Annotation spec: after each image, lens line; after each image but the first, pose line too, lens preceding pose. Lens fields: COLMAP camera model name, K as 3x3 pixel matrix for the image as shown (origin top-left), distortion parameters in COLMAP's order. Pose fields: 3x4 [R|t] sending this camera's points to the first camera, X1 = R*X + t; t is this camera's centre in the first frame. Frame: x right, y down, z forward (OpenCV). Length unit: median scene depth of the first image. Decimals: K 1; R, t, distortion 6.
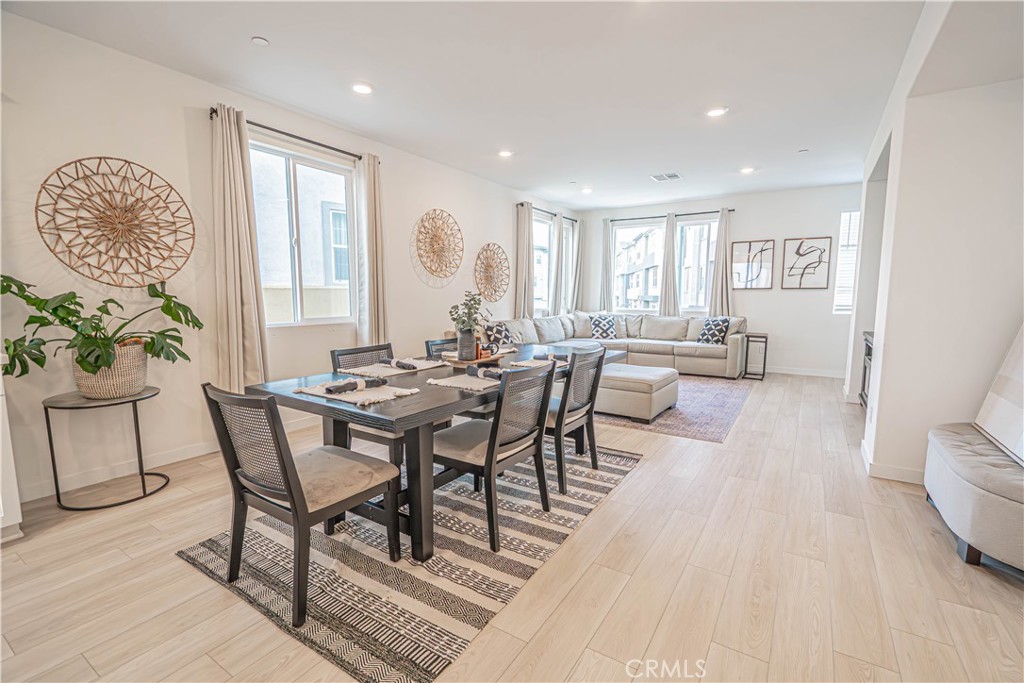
lens RADIAL K [[459.0, 0, 517.6], [0, 459.0, 347.7], [0, 0, 1]] dist [-0.001311, 0.000590]
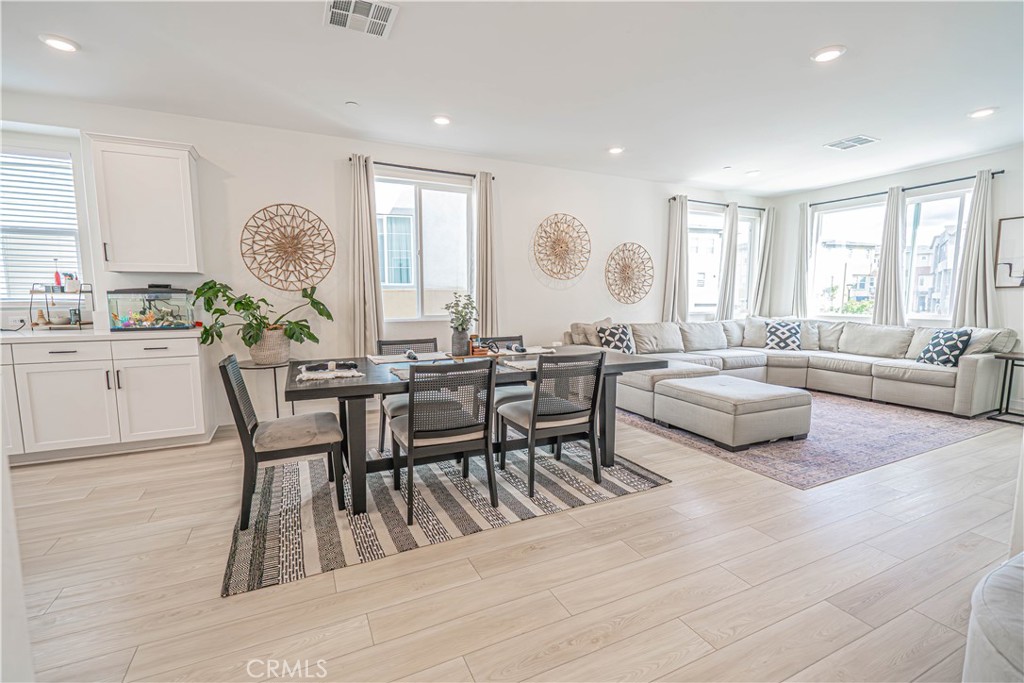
lens RADIAL K [[459.0, 0, 517.6], [0, 459.0, 347.7], [0, 0, 1]] dist [-0.001311, 0.000590]
pose [[0.853670, 0.057810, -0.517596, 0.357944], [-0.060027, 0.998119, 0.012477, -0.007861], [0.517344, 0.020418, 0.855534, 0.082219]]
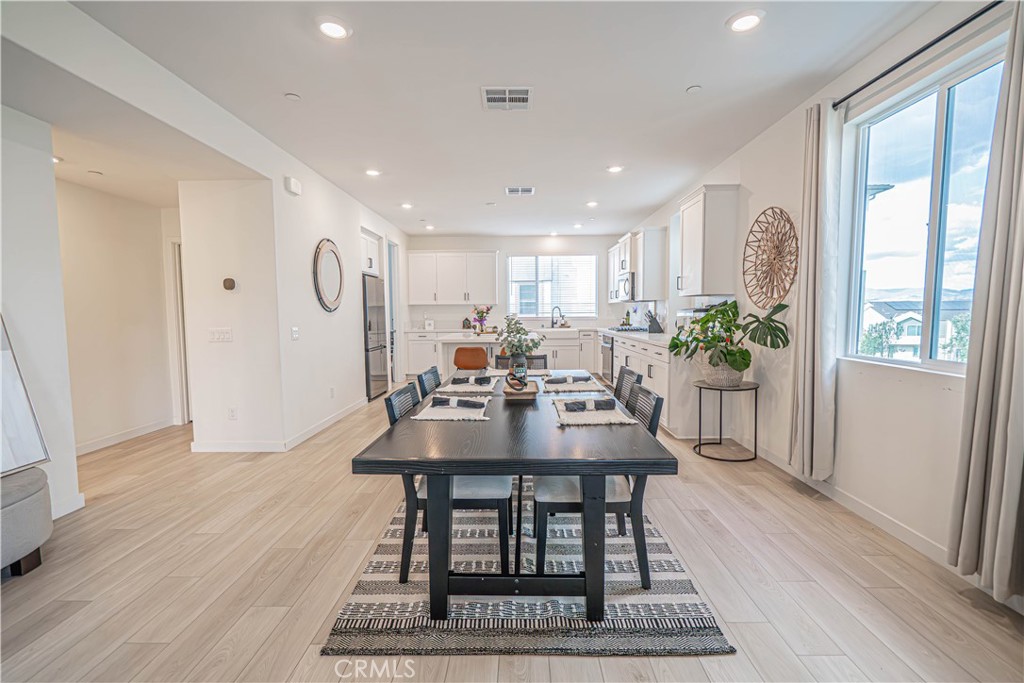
lens RADIAL K [[459.0, 0, 517.6], [0, 459.0, 347.7], [0, 0, 1]] dist [-0.001311, 0.000590]
pose [[-0.847454, 0.044466, -0.529003, 0.264710], [-0.058929, 0.982448, 0.176983, -0.139840], [0.527588, 0.181158, -0.829960, 1.134588]]
